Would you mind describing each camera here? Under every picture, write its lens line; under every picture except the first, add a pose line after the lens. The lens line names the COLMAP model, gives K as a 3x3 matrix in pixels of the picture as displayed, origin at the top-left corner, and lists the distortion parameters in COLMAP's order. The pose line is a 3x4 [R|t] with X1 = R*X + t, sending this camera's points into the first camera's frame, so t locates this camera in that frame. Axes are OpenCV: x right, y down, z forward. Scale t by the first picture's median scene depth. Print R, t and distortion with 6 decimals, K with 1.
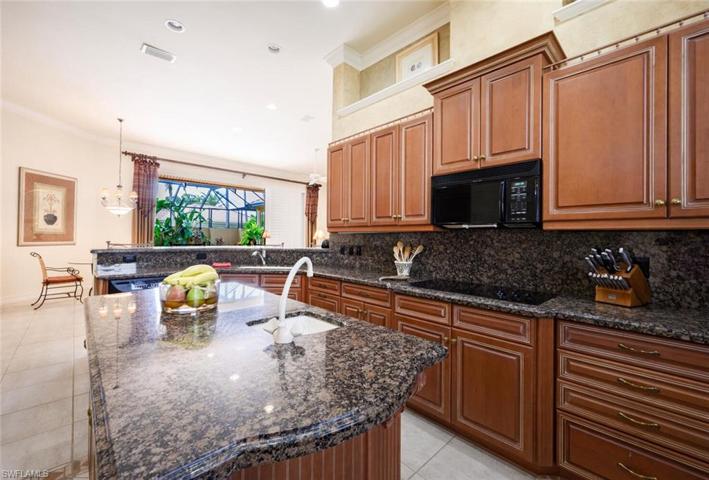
lens RADIAL K [[292.1, 0, 353.0], [0, 292.1, 235.5], [0, 0, 1]] dist [-0.003640, -0.000250]
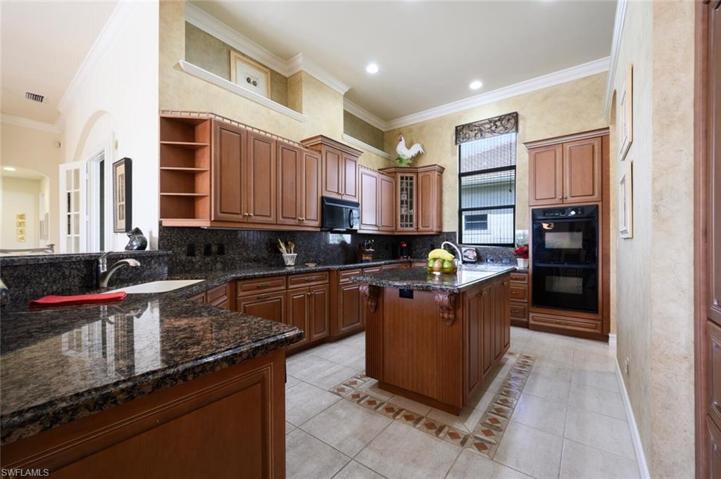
lens RADIAL K [[293.8, 0, 361.6], [0, 293.8, 241.3], [0, 0, 1]] dist [-0.000247, -0.000029]
pose [[-0.168313, -0.005851, 0.985716, -0.519373], [-0.010269, 0.999939, 0.004182, 0.011280], [-0.985680, -0.009419, -0.168363, 0.414268]]
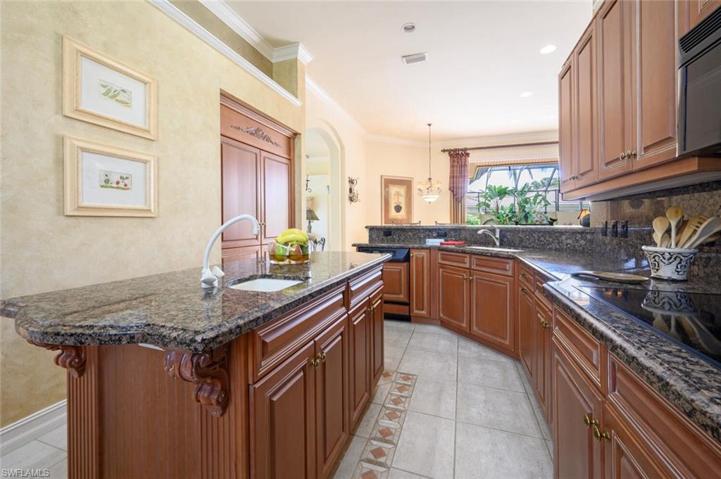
lens RADIAL K [[293.8, 0, 356.3], [0, 293.8, 226.0], [0, 0, 1]] dist [-0.000247, -0.000029]
pose [[0.465682, -0.000909, -0.884951, 0.152480], [0.015030, 0.999863, 0.006882, 0.017543], [0.884824, -0.016505, 0.465632, 0.140172]]
